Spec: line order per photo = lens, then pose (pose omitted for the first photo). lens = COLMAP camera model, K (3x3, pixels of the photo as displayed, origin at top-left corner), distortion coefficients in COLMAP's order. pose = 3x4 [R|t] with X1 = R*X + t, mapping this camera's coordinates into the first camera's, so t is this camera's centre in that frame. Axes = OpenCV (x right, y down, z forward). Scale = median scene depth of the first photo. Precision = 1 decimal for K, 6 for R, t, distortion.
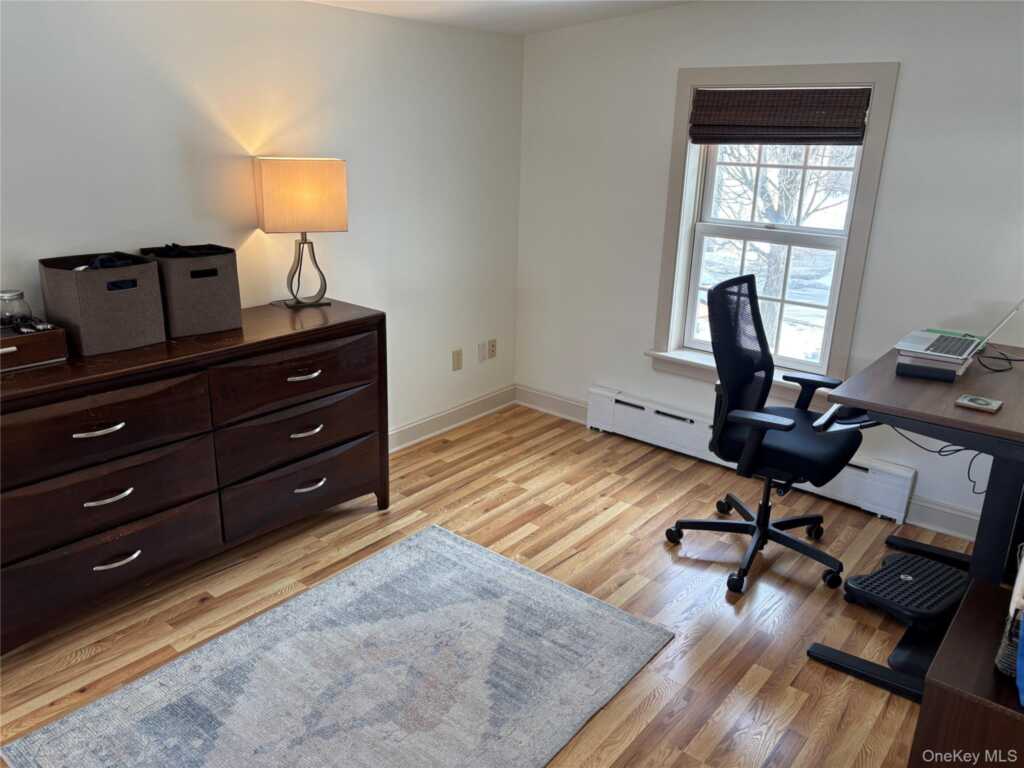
lens RADIAL K [[774.3, 0, 513.2], [0, 774.3, 381.4], [0, 0, 1]] dist [0.017947, 0.010434]
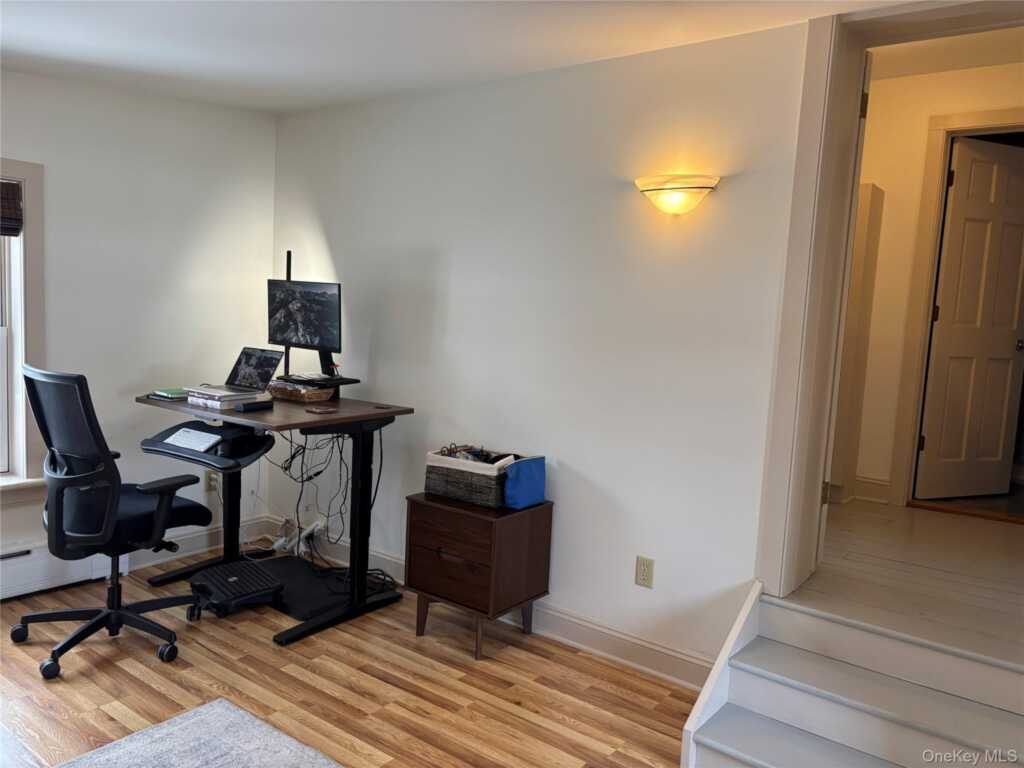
lens RADIAL K [[774.3, 0, 511.9], [0, 774.3, 385.9], [0, 0, 1]] dist [0.017947, 0.010434]
pose [[-0.057442, -0.123180, 0.990720, -0.723332], [0.255509, 0.957495, 0.133864, -0.099303], [-0.965099, 0.260827, -0.023526, 0.514215]]
